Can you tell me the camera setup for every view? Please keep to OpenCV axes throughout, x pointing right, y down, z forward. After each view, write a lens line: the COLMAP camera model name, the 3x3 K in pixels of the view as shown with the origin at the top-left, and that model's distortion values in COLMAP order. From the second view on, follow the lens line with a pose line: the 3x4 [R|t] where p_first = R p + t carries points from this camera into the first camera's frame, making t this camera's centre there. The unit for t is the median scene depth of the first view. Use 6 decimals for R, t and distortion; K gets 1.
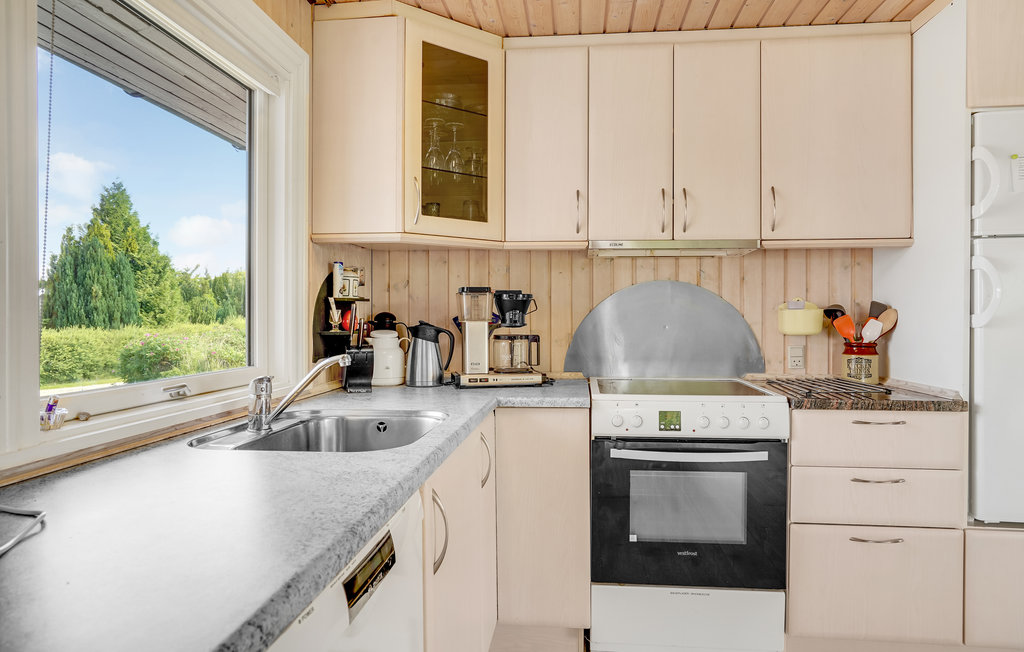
lens RADIAL K [[638.9, 0, 511.2], [0, 638.9, 319.8], [0, 0, 1]] dist [-0.021359, 0.007231]
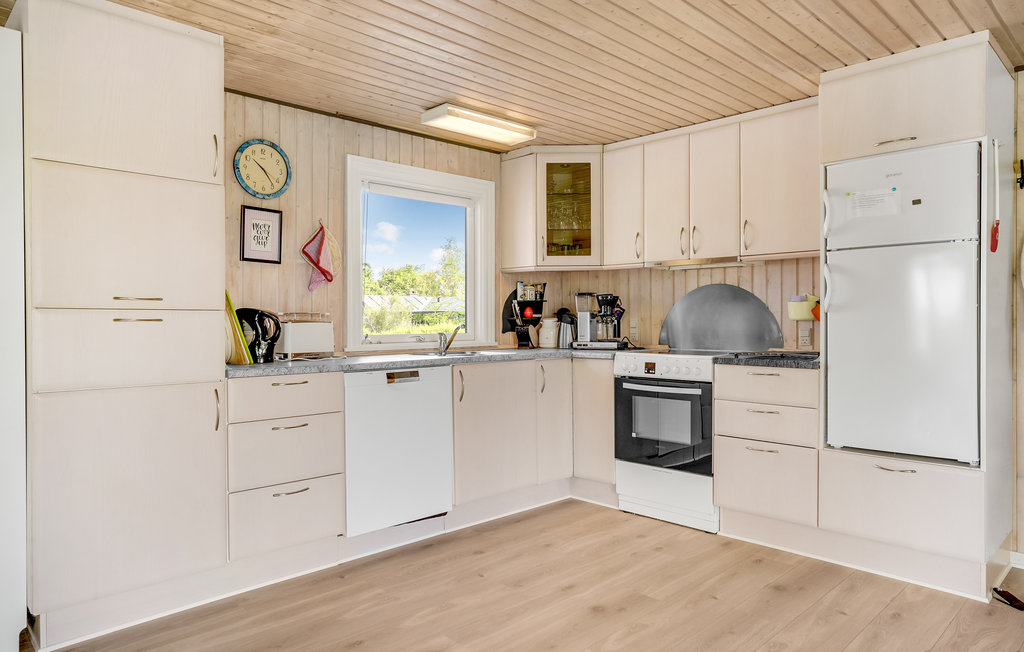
lens RADIAL K [[659.9, 0, 512.3], [0, 659.9, 324.6], [0, 0, 1]] dist [0.002100, -0.000758]
pose [[0.772101, 0.003971, -0.635488, 1.025314], [-0.000588, 0.999985, 0.005533, 0.029289], [0.635500, -0.003899, 0.772091, -0.575760]]
